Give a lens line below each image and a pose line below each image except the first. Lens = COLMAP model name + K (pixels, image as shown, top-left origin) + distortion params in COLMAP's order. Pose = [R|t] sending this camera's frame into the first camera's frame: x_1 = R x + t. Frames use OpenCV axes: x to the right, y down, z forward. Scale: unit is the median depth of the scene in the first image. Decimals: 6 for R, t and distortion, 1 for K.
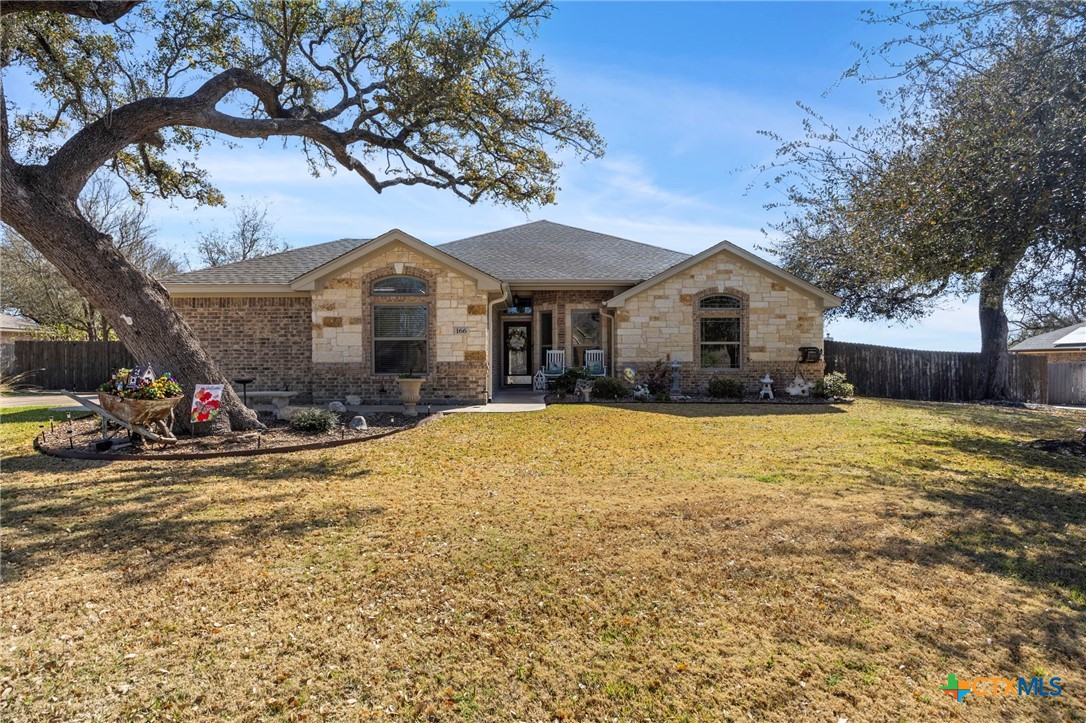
lens RADIAL K [[437.0, 0, 543.3], [0, 437.0, 357.8], [0, 0, 1]] dist [-0.004346, 0.000350]
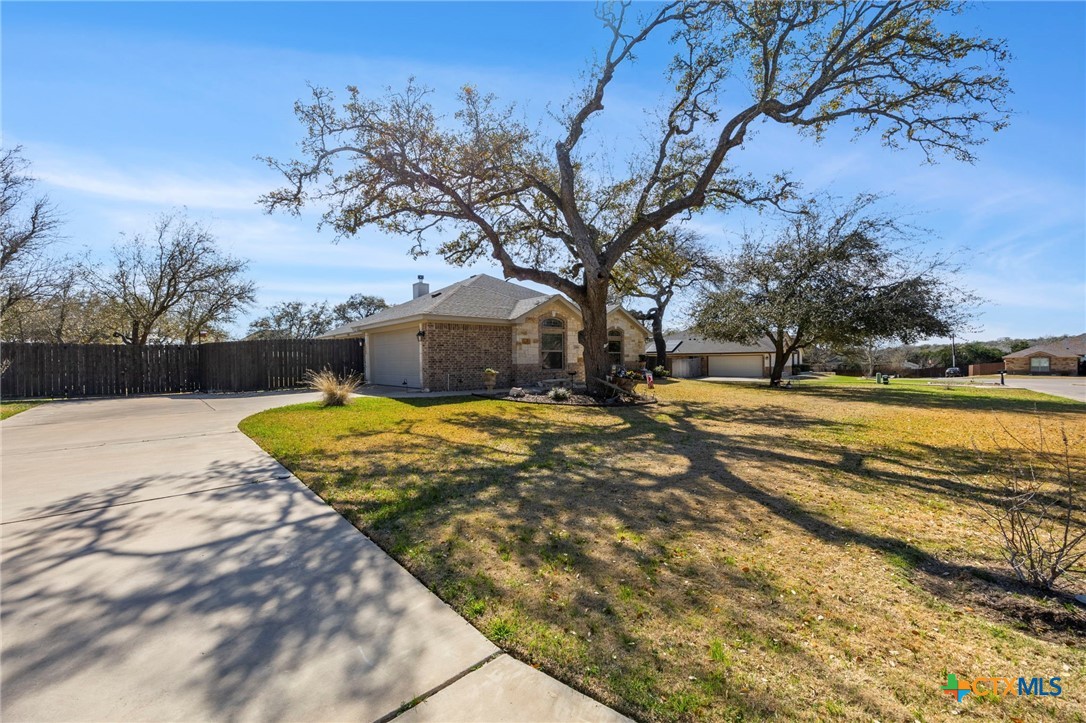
lens RADIAL K [[437.0, 0, 542.4], [0, 437.0, 359.2], [0, 0, 1]] dist [-0.004346, 0.000350]
pose [[0.730829, -0.005823, 0.682535, -1.661048], [0.009559, 0.999953, -0.001704, -0.004977], [-0.682493, 0.007770, 0.730851, -0.360249]]
